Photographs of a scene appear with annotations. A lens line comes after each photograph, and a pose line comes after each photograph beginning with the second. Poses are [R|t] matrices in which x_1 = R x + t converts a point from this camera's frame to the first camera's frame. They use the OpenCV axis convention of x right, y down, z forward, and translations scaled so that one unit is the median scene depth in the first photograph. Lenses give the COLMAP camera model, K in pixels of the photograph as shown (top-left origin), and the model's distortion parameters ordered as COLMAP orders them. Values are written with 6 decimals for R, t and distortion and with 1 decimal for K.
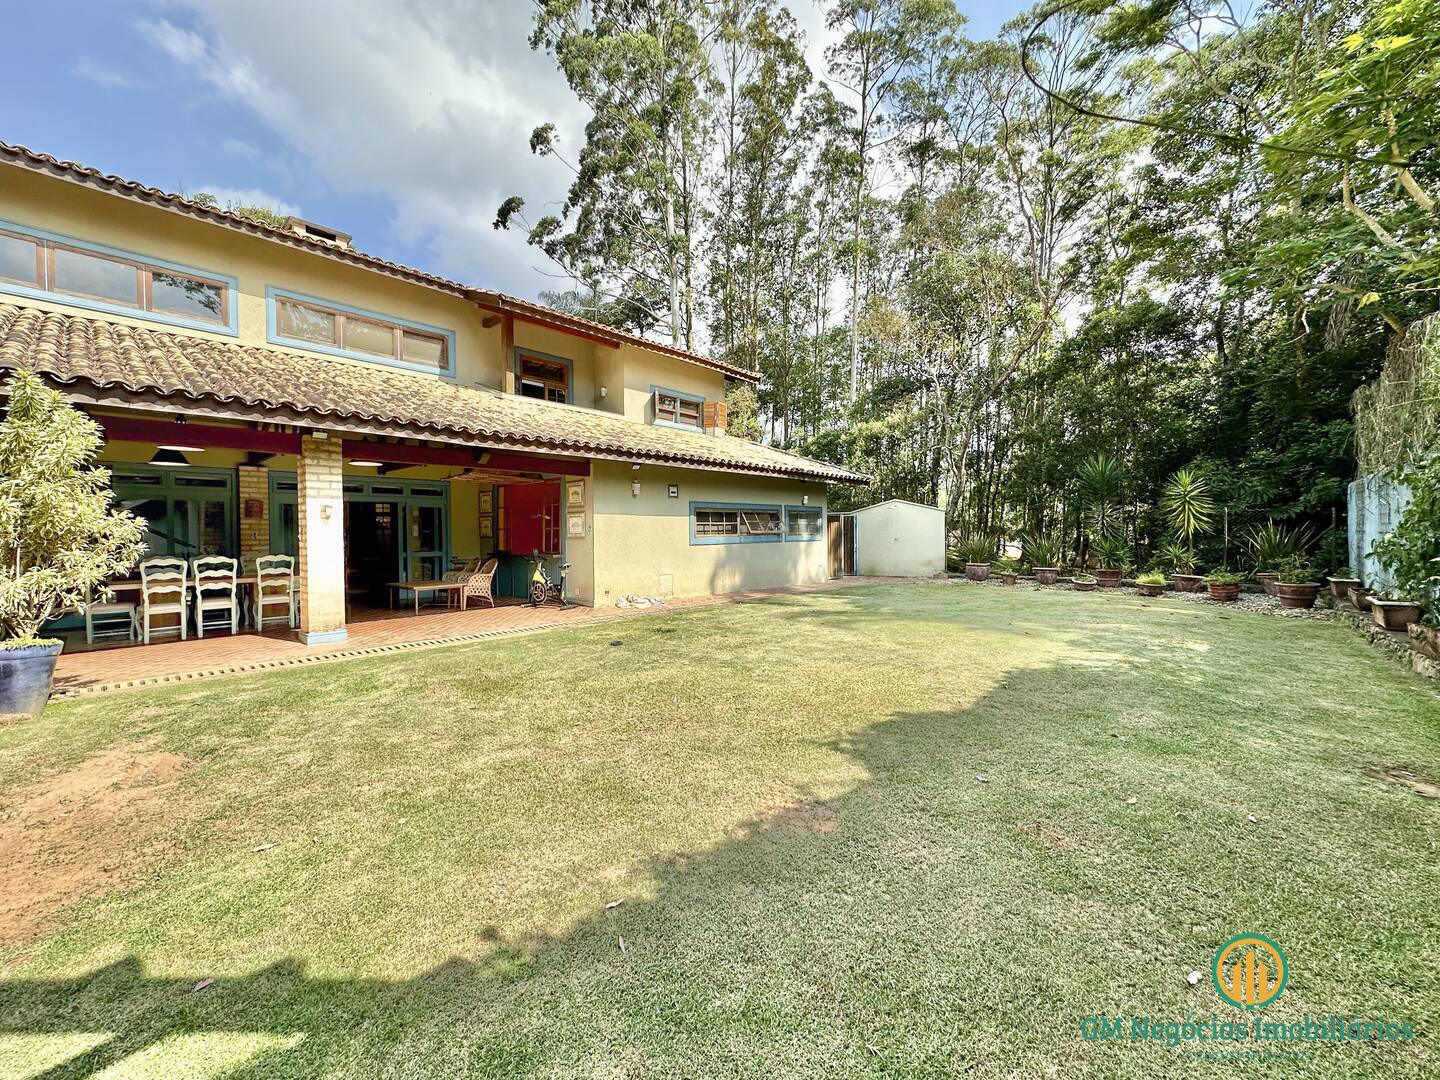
lens RADIAL K [[575.4, 0, 719.4], [0, 575.4, 530.7], [0, 0, 1]] dist [-0.006683, 0.001952]
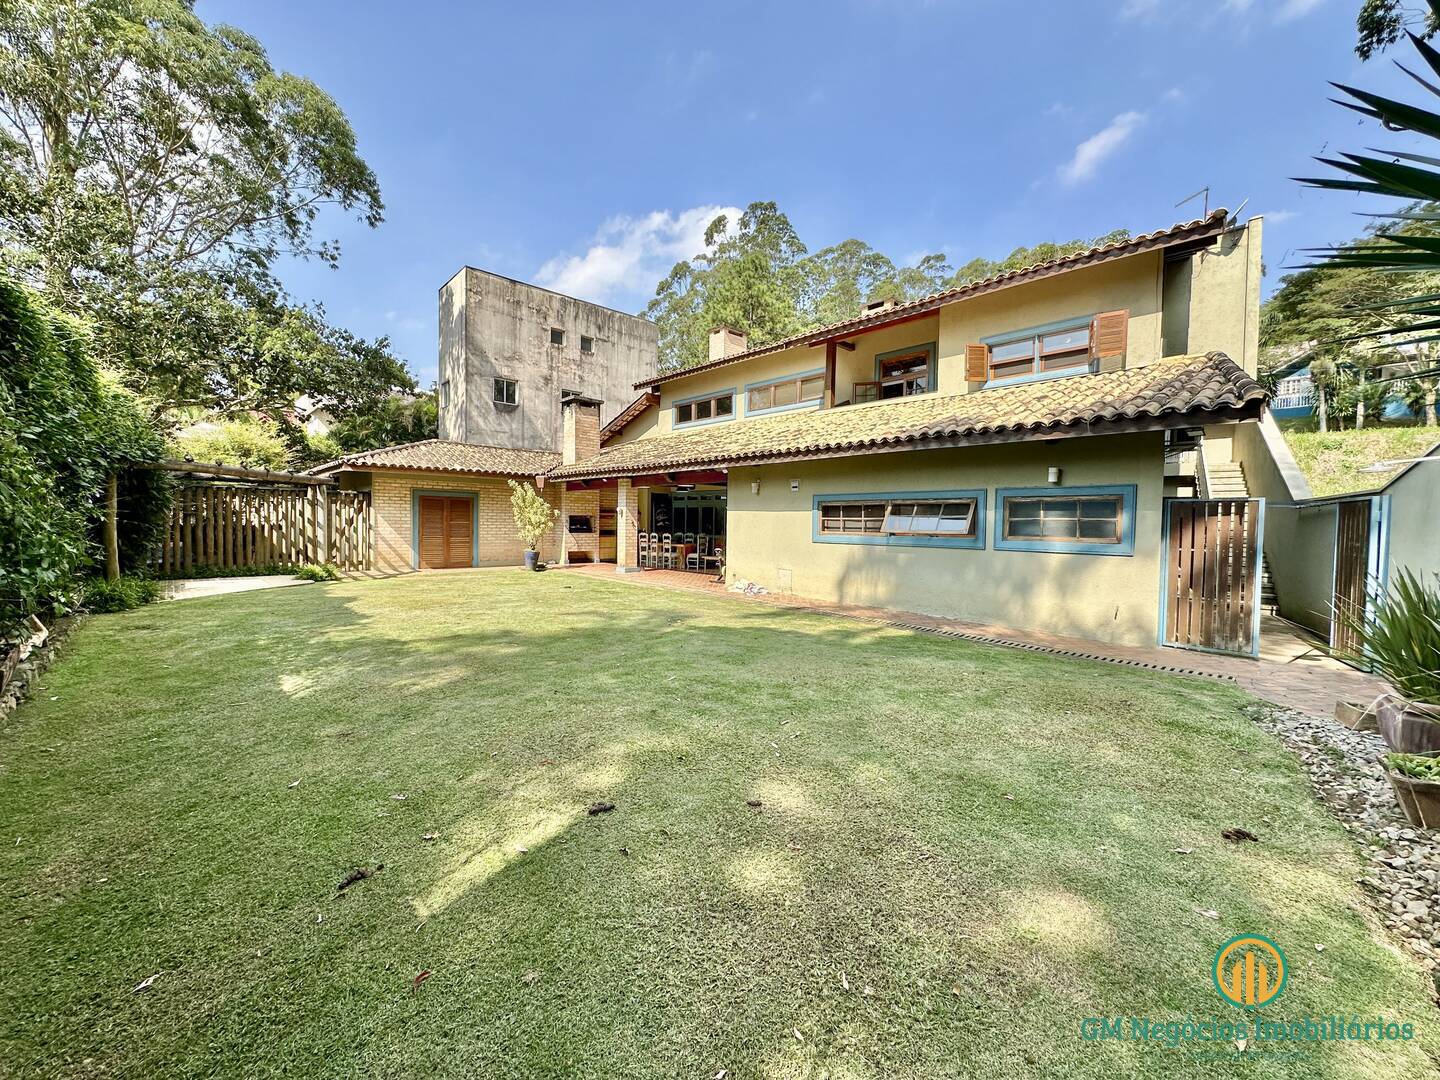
lens RADIAL K [[575.4, 0, 719.6], [0, 575.4, 544.3], [0, 0, 1]] dist [-0.006683, 0.001952]
pose [[-0.074059, 0.044553, -0.996258, 0.885310], [-0.015095, 0.998837, 0.045791, -0.011414], [0.997140, 0.018430, -0.073300, 0.910455]]
